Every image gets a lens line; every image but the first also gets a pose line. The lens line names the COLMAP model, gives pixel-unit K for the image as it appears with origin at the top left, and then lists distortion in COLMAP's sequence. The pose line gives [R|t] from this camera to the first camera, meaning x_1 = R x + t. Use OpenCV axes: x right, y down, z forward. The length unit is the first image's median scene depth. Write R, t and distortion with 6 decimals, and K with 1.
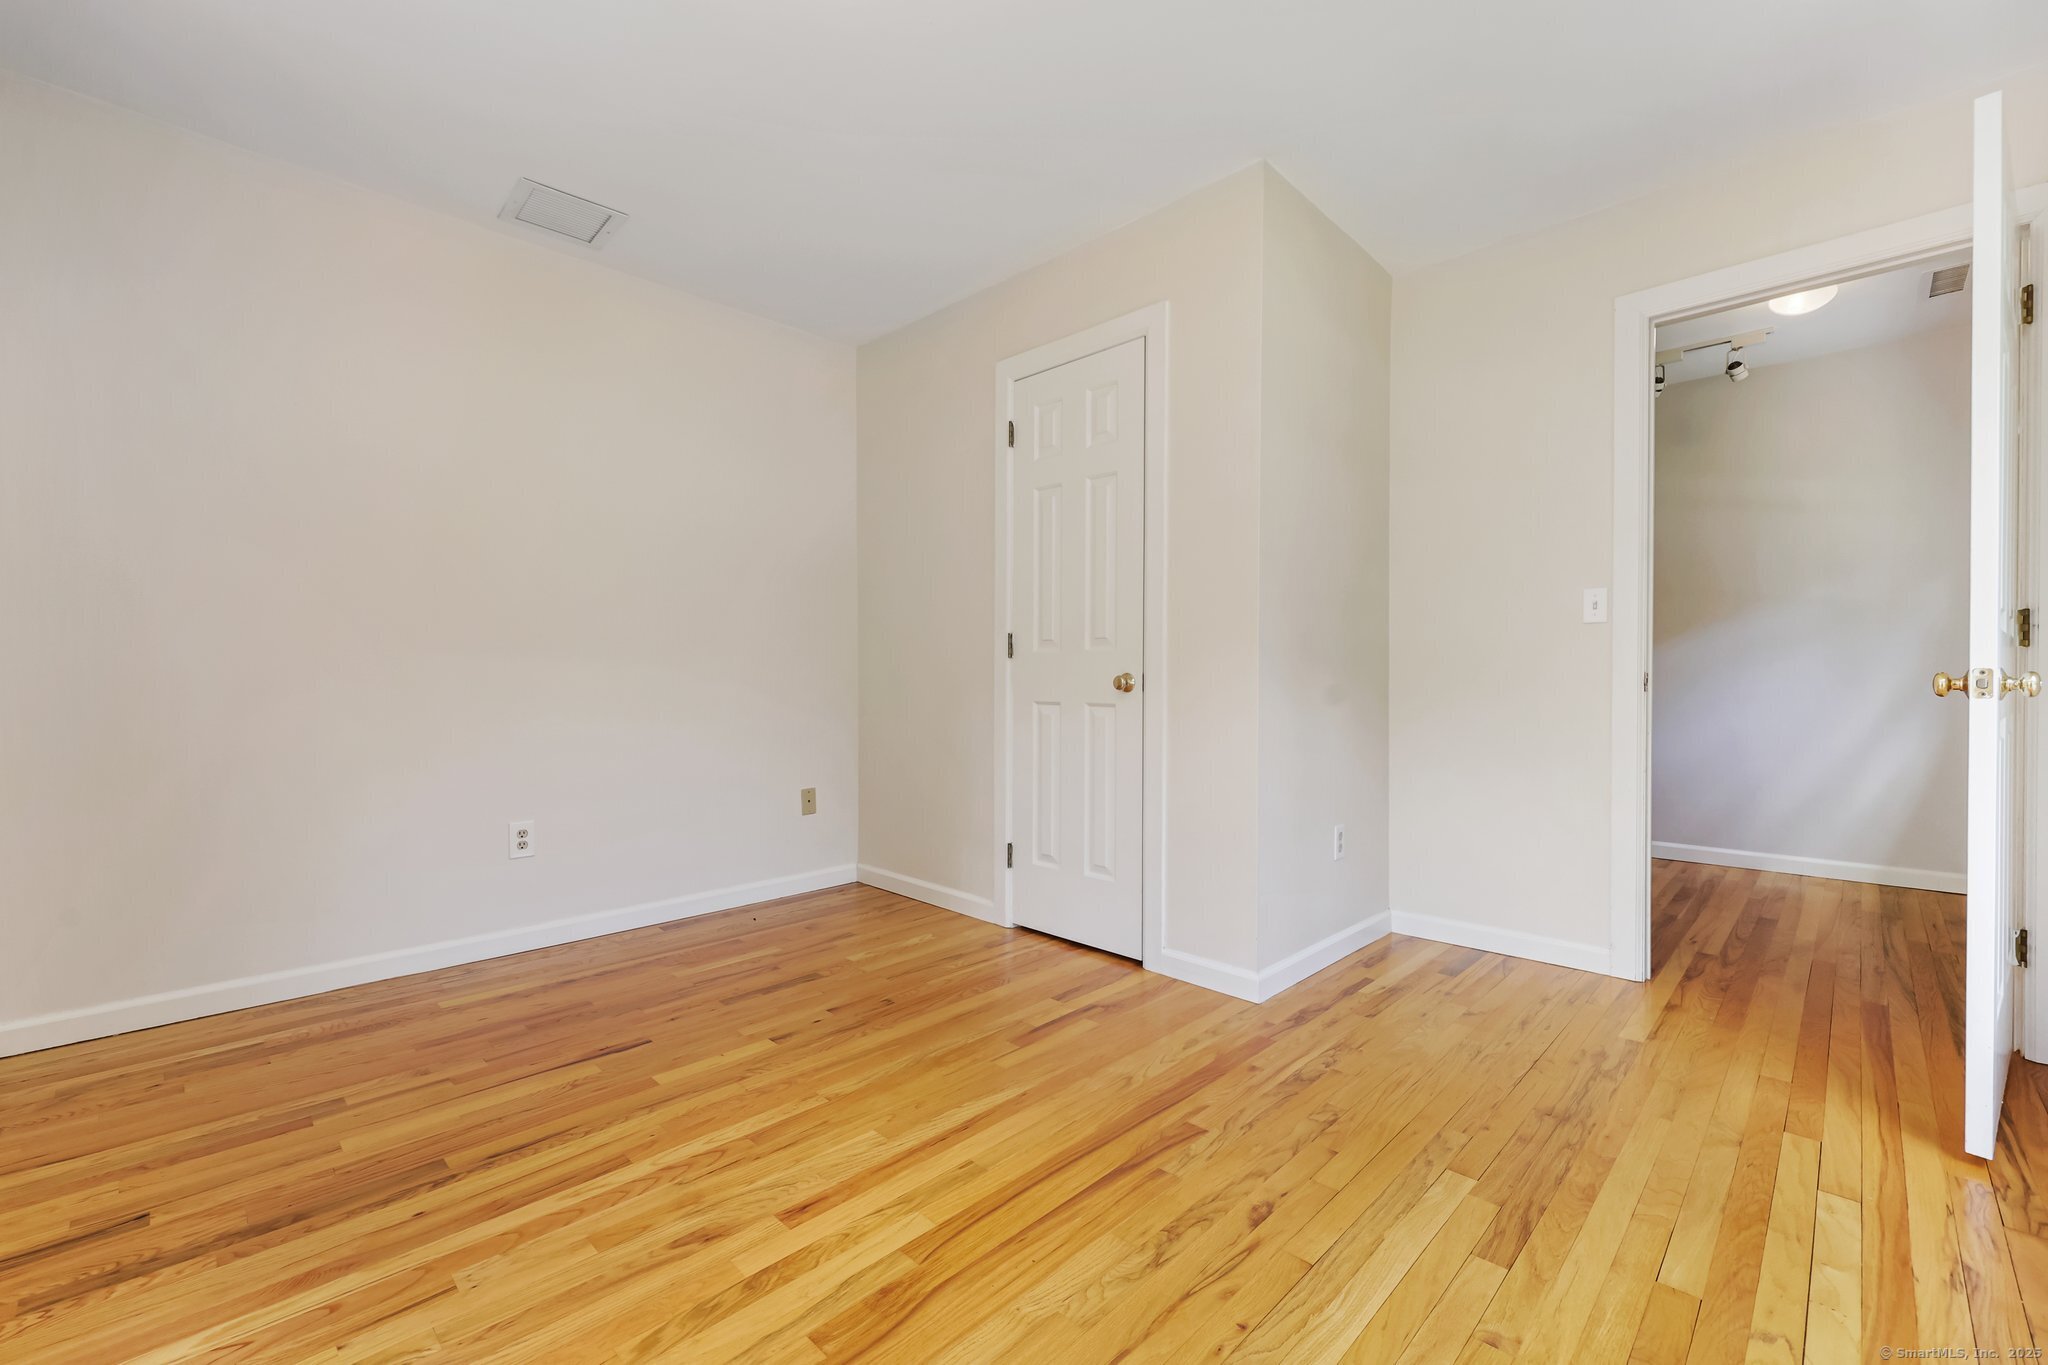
lens RADIAL K [[844.3, 0, 1024.0], [0, 844.3, 682.5], [0, 0, 1]] dist [-0.000831, -0.000130]
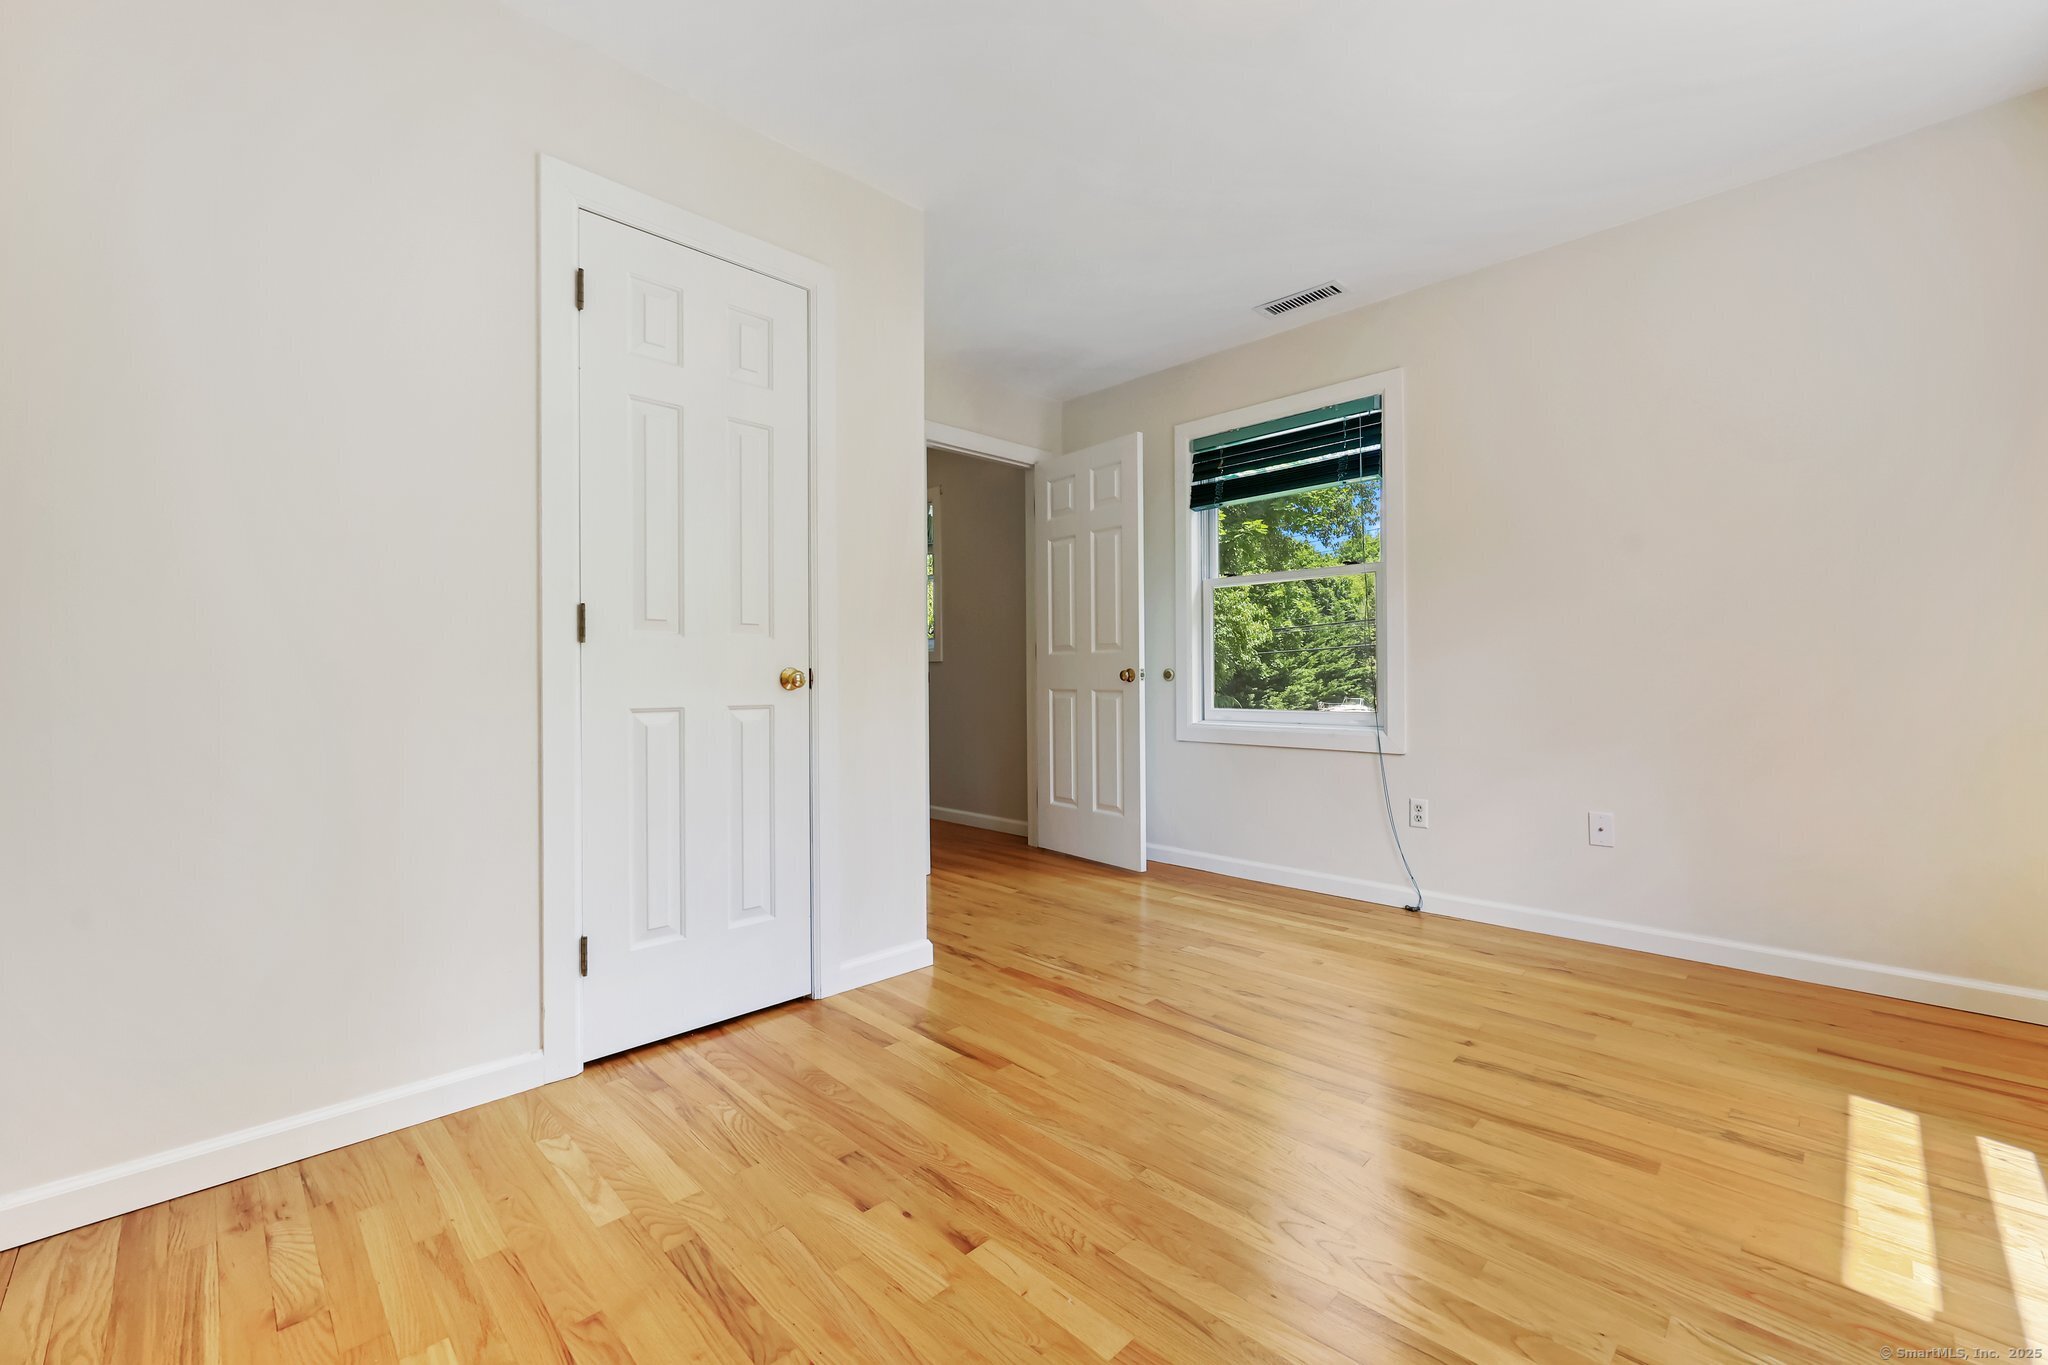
lens RADIAL K [[842.6, 0, 1035.7], [0, 842.6, 671.1], [0, 0, 1]] dist [0.000359, 0.000327]
pose [[-0.002793, 0.005666, 0.999980, -0.874317], [0.012880, 0.999901, -0.005629, 0.001006], [-0.999913, 0.012864, -0.002866, 0.898414]]
